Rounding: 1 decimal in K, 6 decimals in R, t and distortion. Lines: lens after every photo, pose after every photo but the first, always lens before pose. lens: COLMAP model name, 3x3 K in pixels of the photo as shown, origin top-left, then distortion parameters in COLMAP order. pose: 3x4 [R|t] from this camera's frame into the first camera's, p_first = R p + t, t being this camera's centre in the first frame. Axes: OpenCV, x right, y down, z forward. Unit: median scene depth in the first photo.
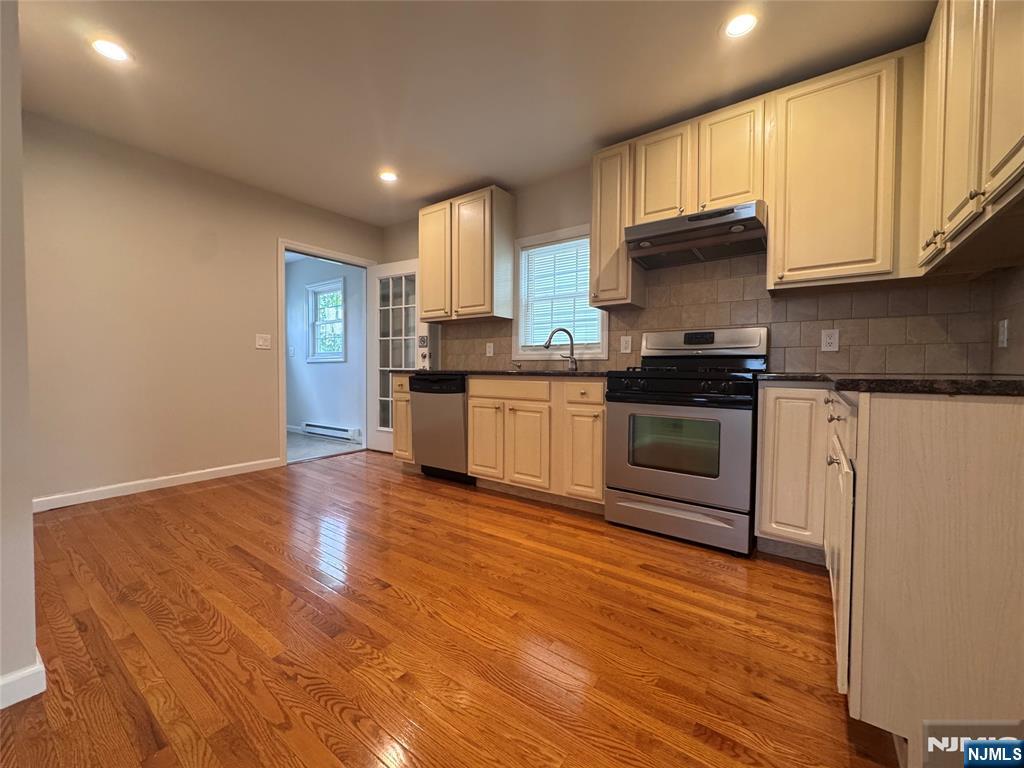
lens RADIAL K [[414.1, 0, 511.3], [0, 414.1, 381.5], [0, 0, 1]] dist [-0.000820, -0.000138]
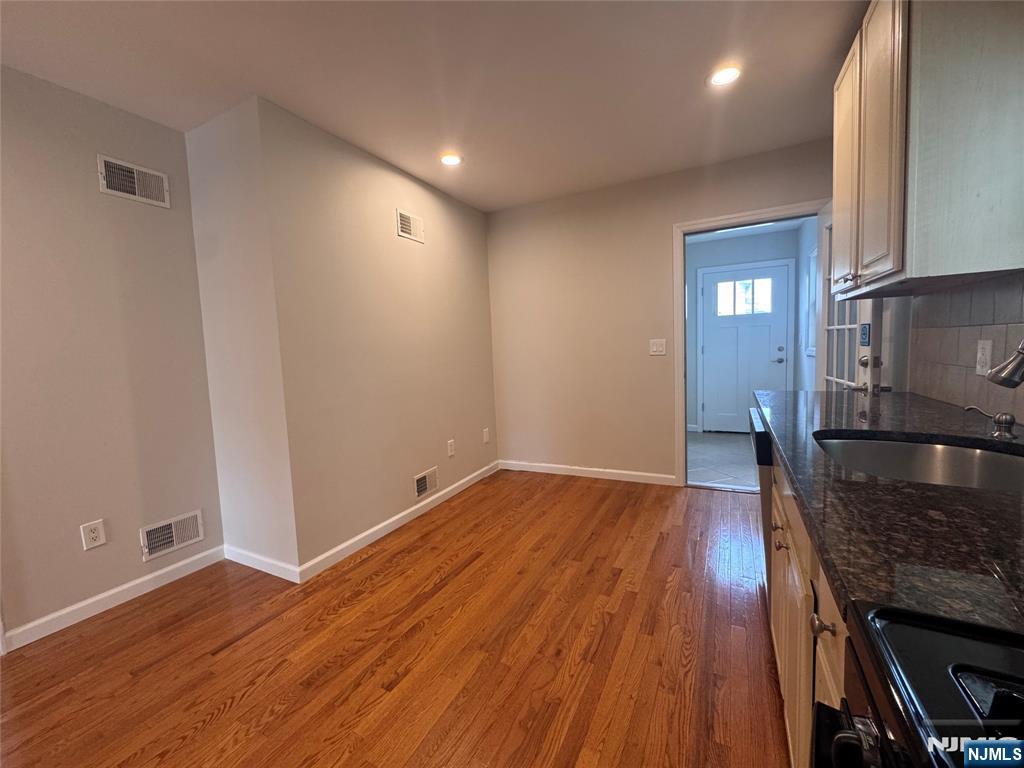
lens RADIAL K [[414.1, 0, 514.0], [0, 414.1, 381.9], [0, 0, 1]] dist [-0.000820, -0.000138]
pose [[0.158887, 0.069789, -0.984827, 0.393721], [0.011033, 0.997311, 0.072454, -0.139015], [0.987235, -0.022377, 0.157690, 0.840185]]
